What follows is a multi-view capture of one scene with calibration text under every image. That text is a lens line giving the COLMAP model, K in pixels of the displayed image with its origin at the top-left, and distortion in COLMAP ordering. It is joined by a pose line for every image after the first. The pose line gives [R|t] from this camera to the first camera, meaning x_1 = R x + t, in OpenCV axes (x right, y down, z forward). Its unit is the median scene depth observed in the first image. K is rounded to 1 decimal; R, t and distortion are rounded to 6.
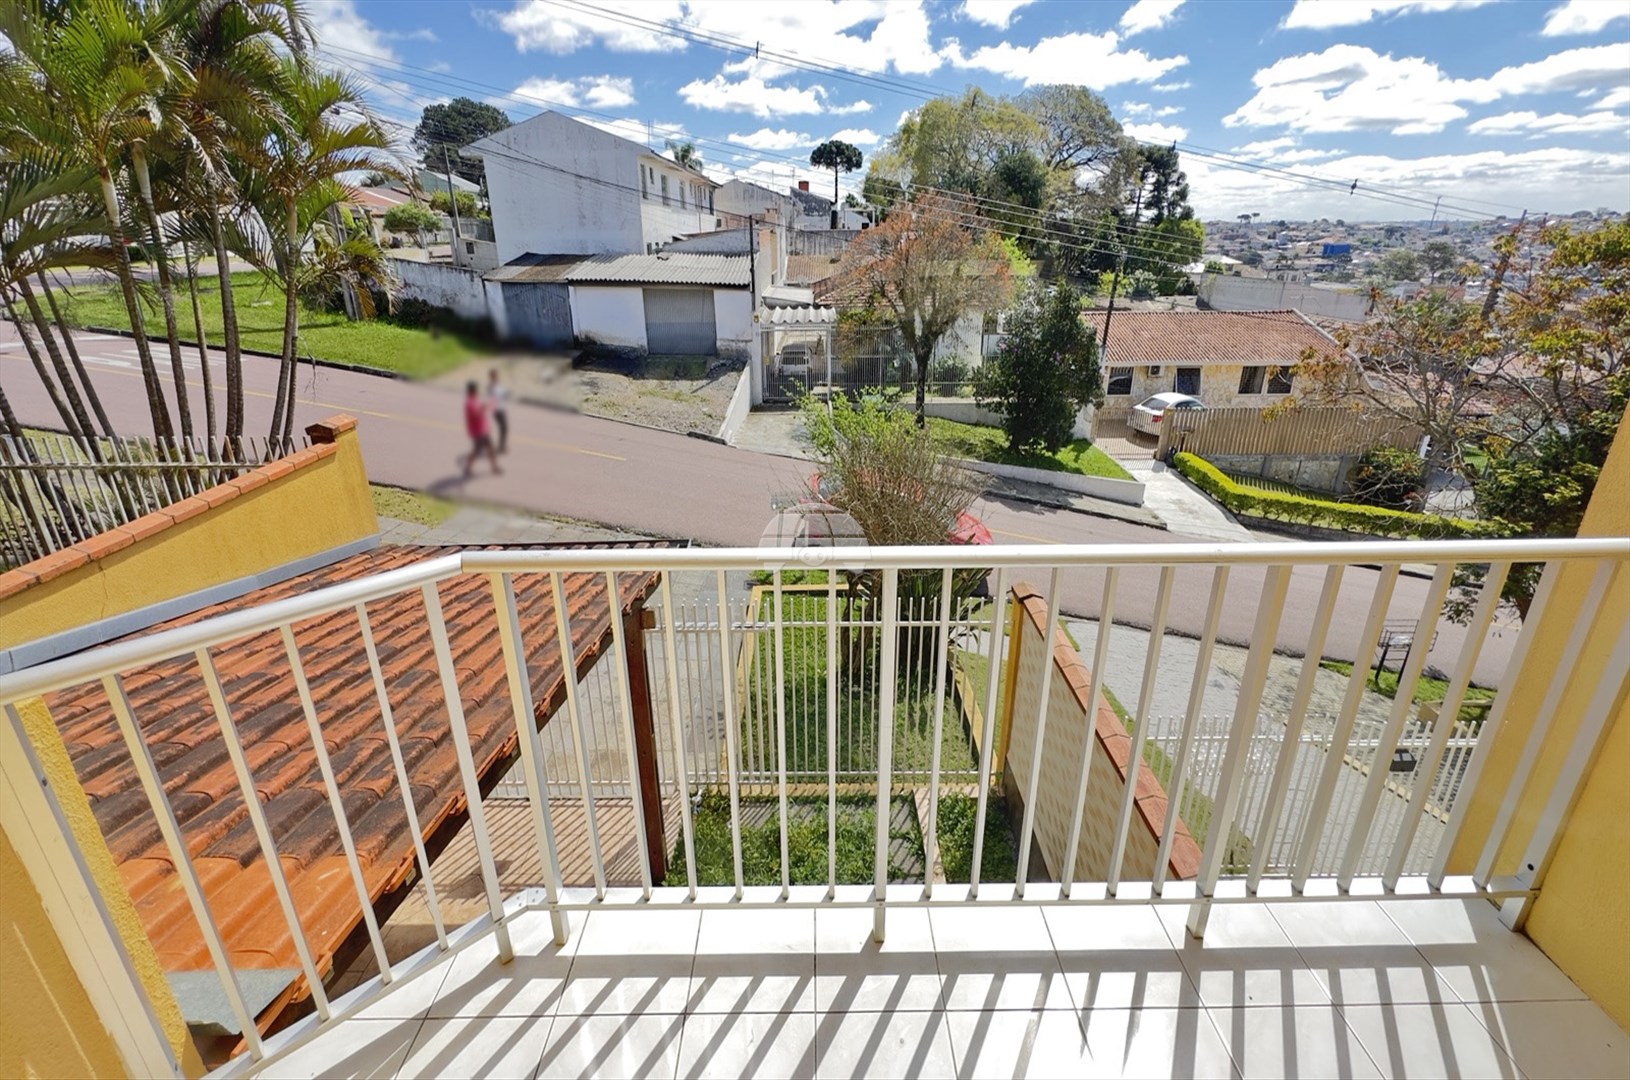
lens RADIAL K [[656.2, 0, 817.2], [0, 656.2, 548.5], [0, 0, 1]] dist [-0.000386, -0.000440]
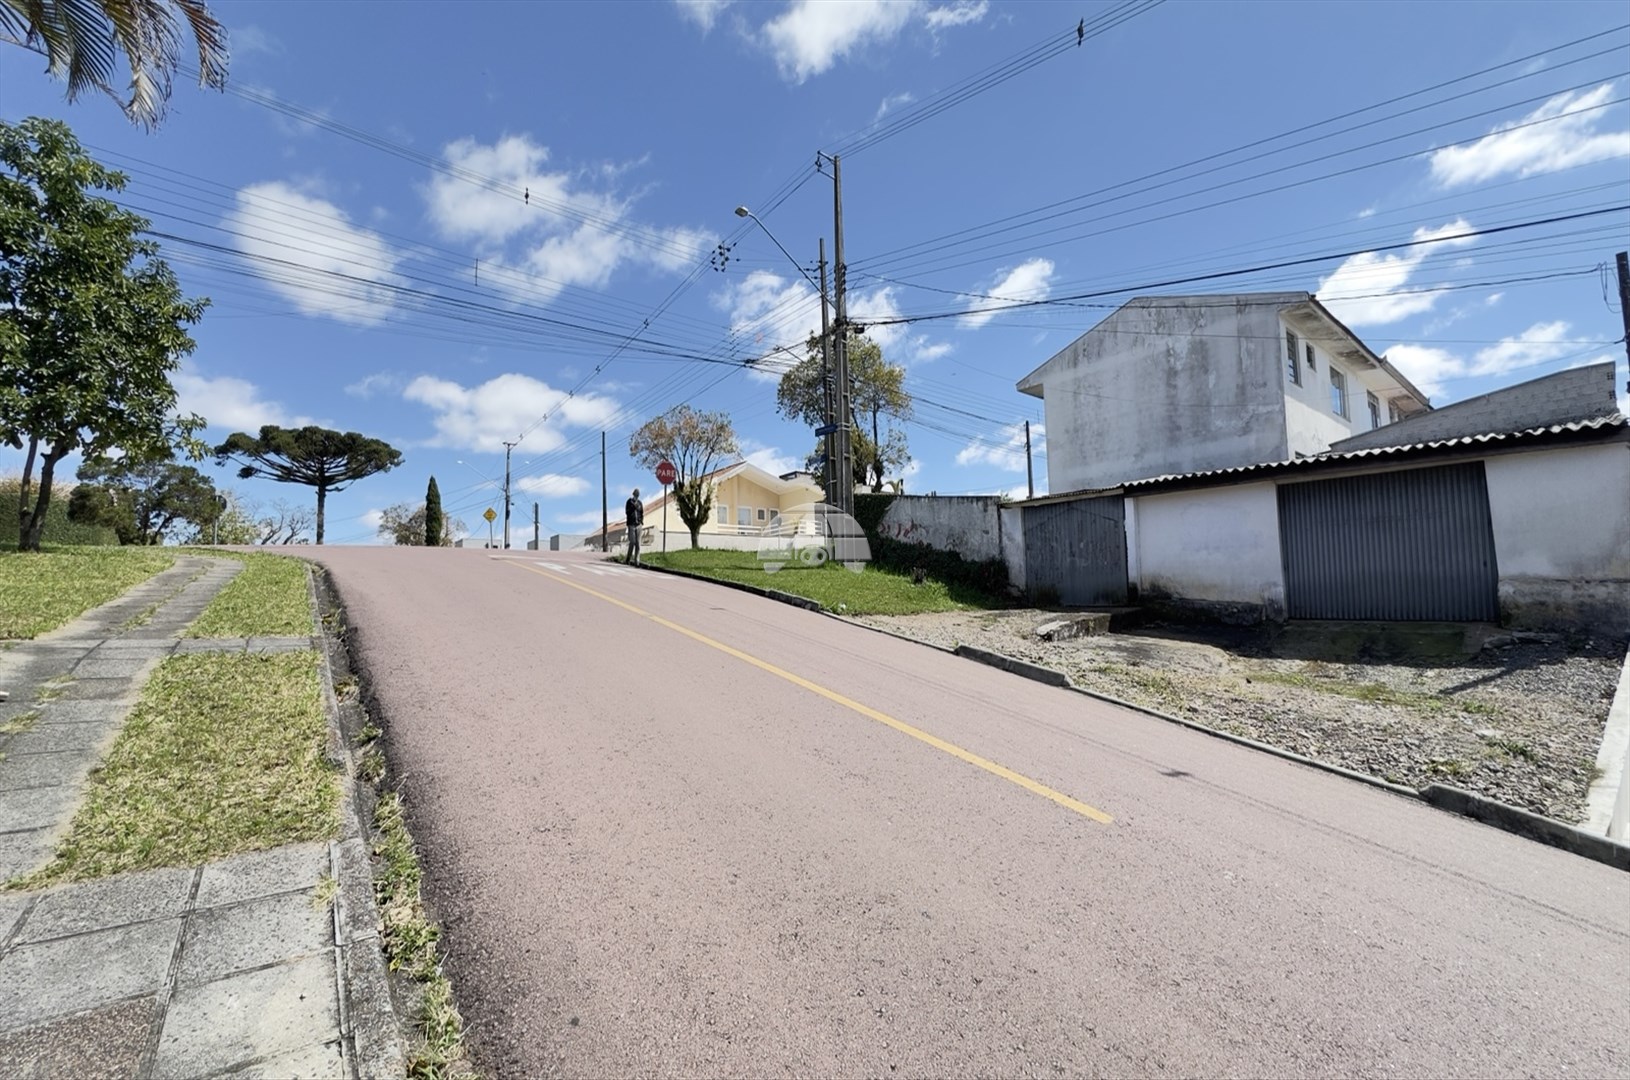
lens RADIAL K [[649.1, 0, 818.9], [0, 649.1, 528.8], [0, 0, 1]] dist [0.001600, -0.000353]
pose [[0.637006, -0.104689, -0.763717, -0.116825], [-0.320564, 0.865030, -0.385955, -0.070832], [0.701044, 0.490676, 0.517470, 0.525055]]
